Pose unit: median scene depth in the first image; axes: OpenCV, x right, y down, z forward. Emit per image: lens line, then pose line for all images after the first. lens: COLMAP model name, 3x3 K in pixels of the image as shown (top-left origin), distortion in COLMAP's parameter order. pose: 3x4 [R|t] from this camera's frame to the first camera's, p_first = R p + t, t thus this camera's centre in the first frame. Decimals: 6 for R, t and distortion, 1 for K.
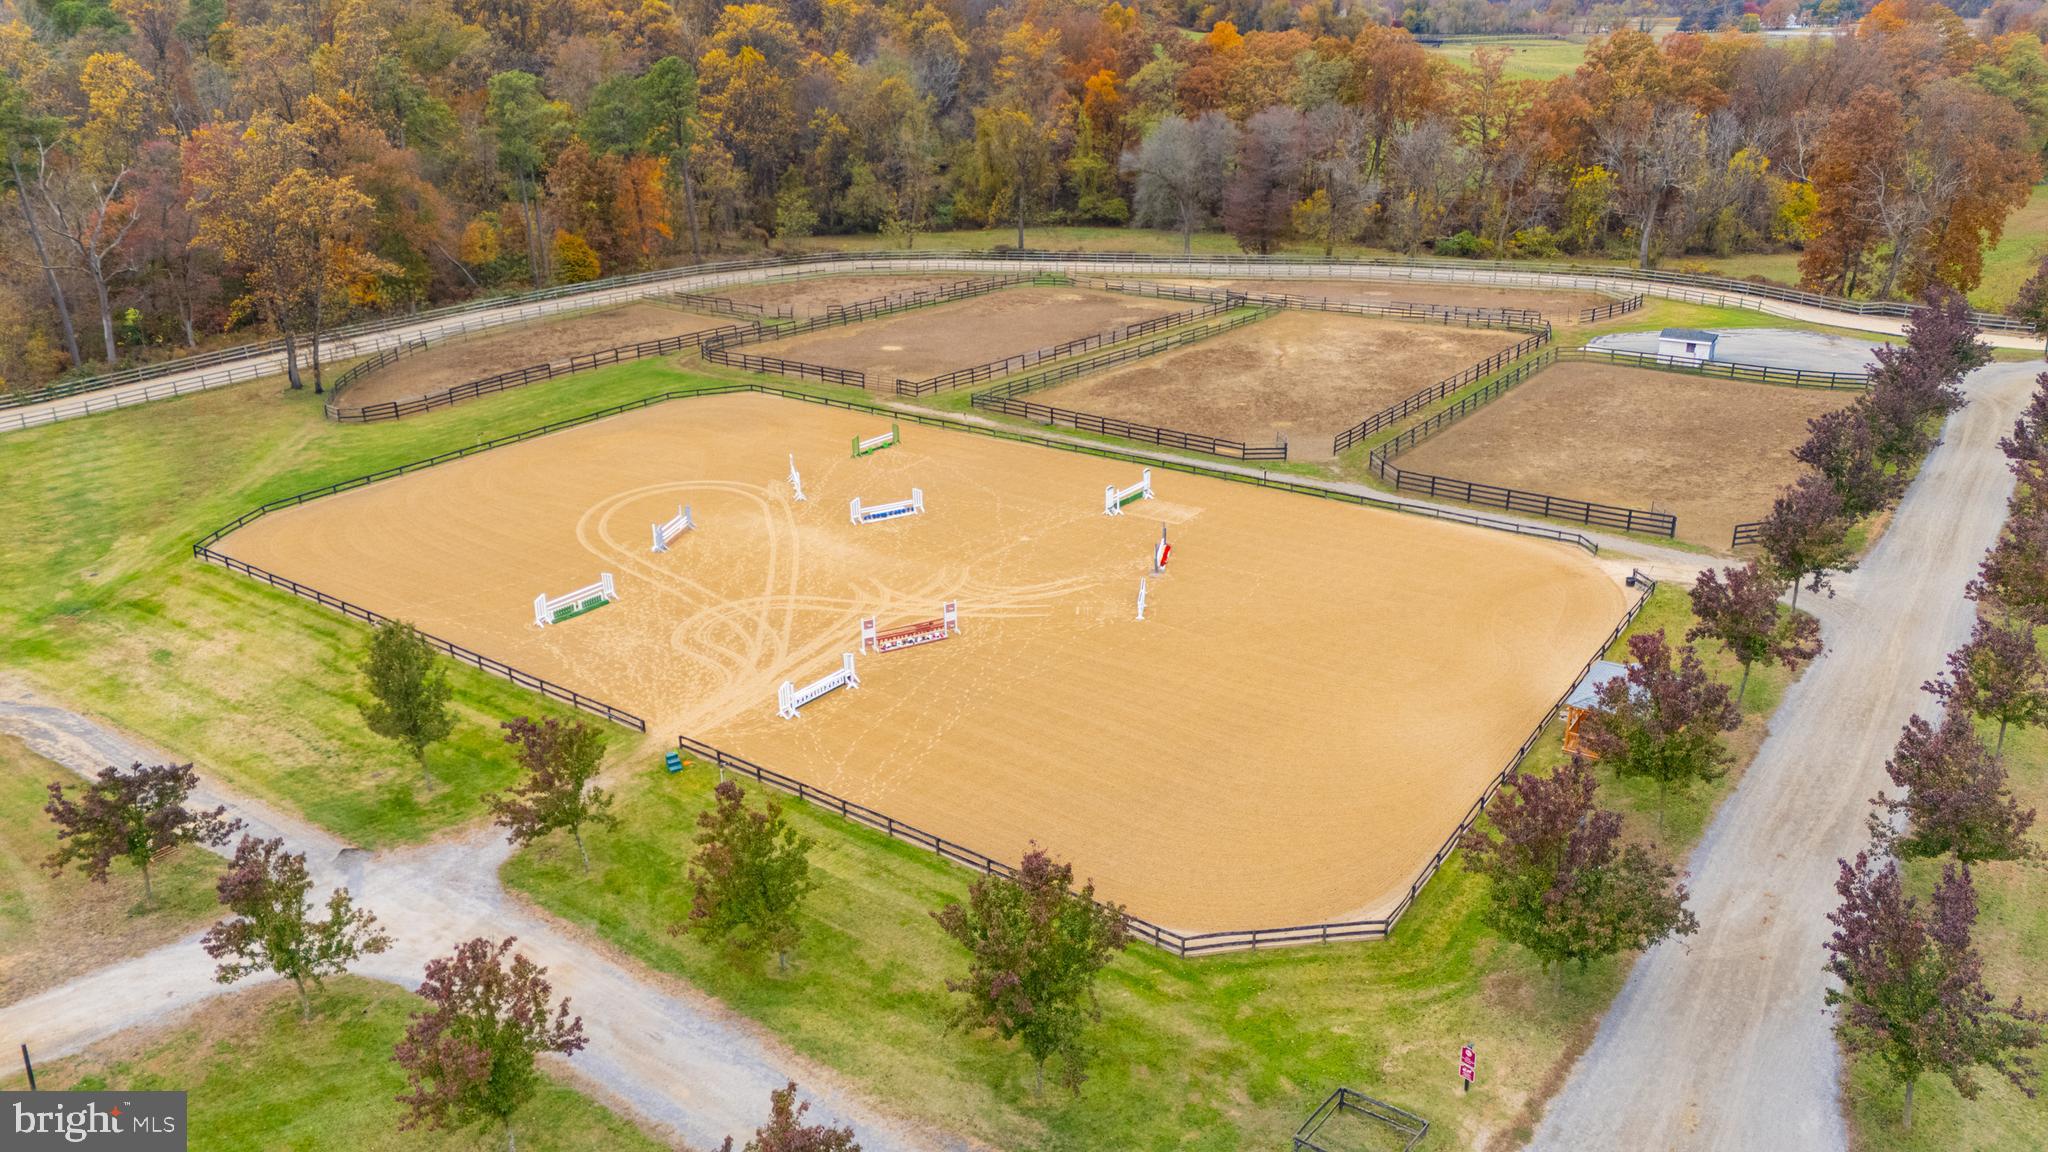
lens RADIAL K [[1532.5, 0, 993.4], [0, 1532.5, 571.6], [0, 0, 1]] dist [0.188666, -0.279549]
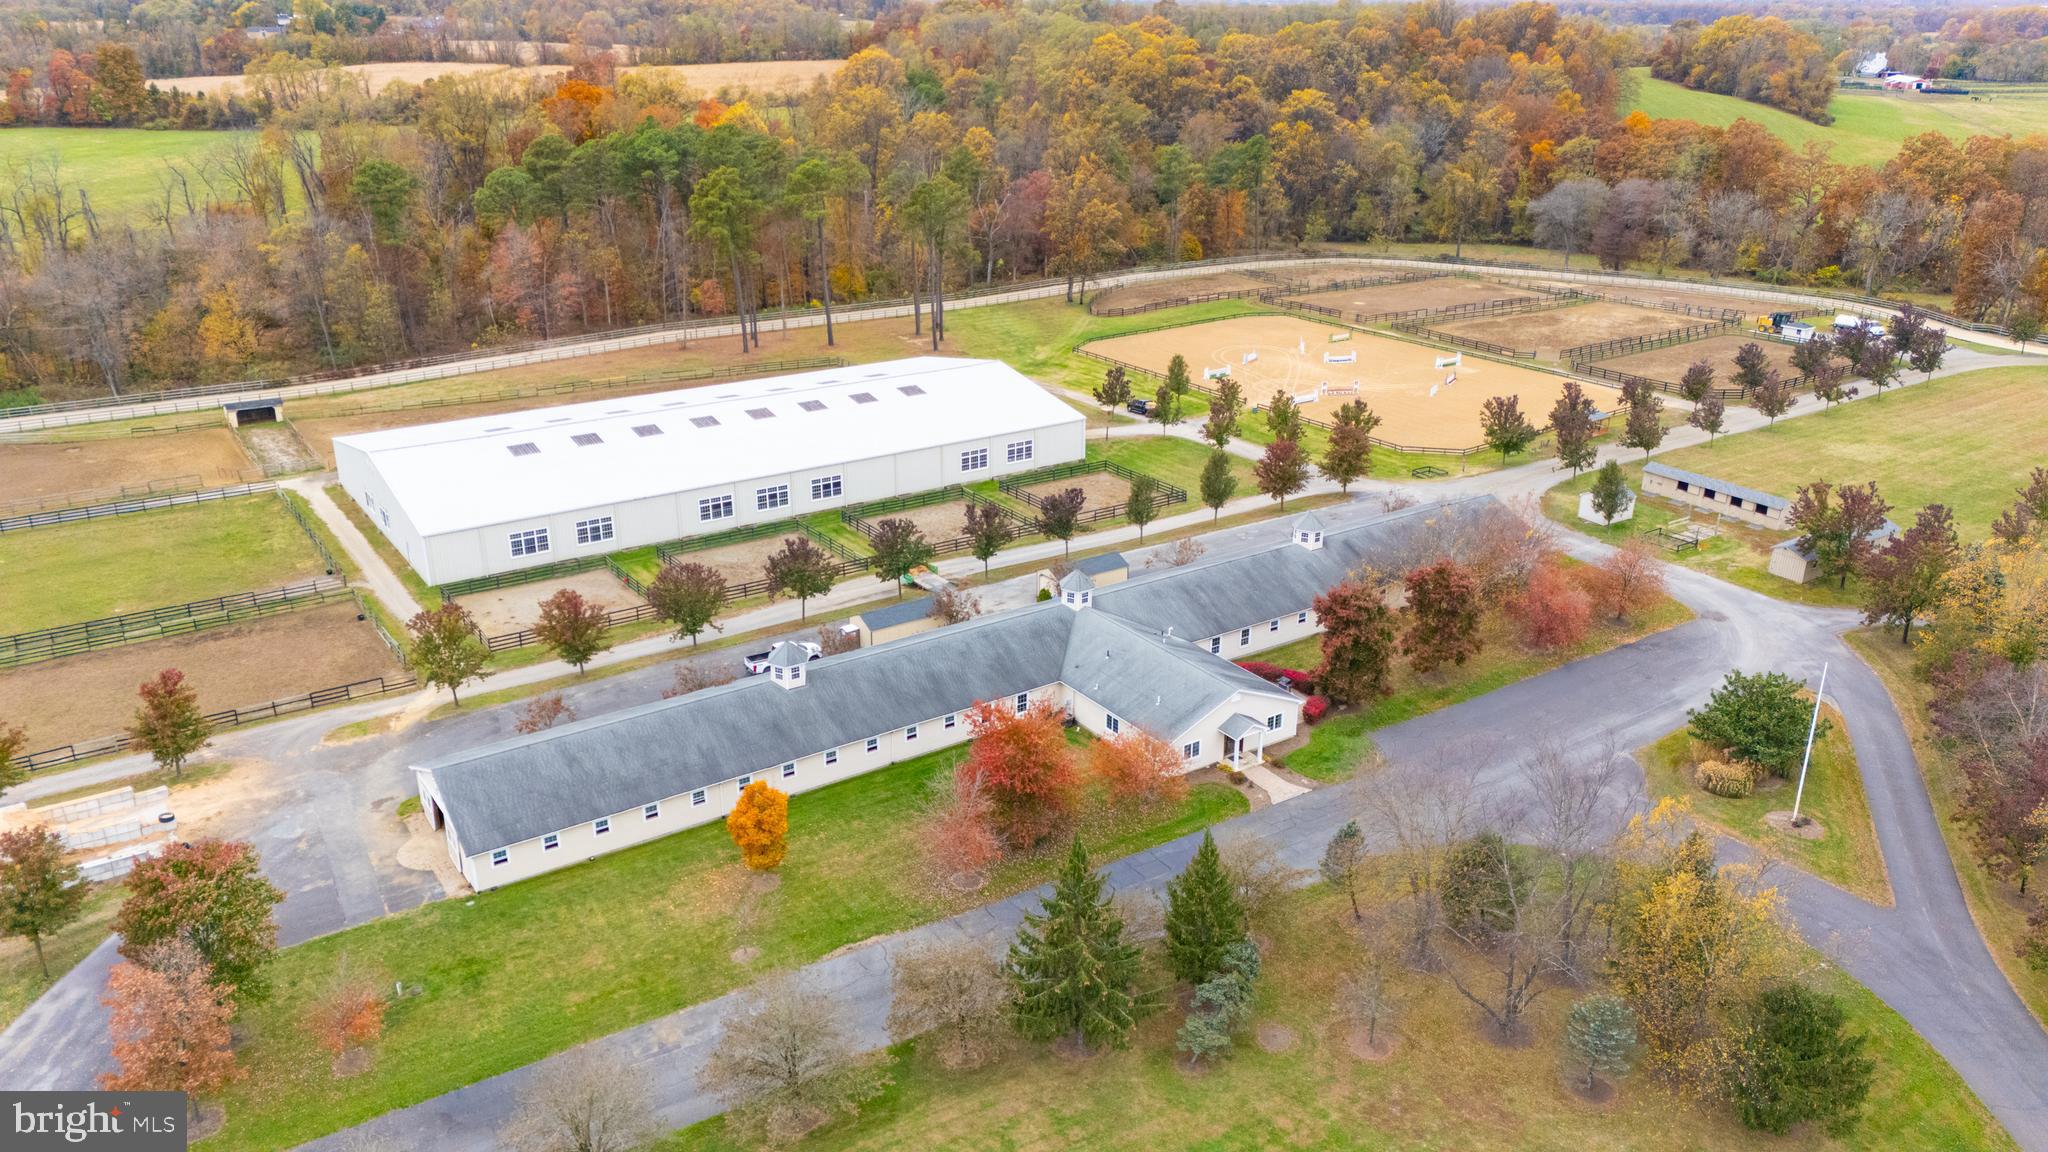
lens RADIAL K [[1469.3, 0, 1059.8], [0, 1469.3, 581.7], [0, 0, 1]] dist [0.164328, -0.233015]
pose [[0.956699, 0.128418, -0.261219, 0.075572], [-0.124932, 0.991712, 0.029981, 0.136218], [0.262905, 0.003952, 0.964814, -0.628049]]
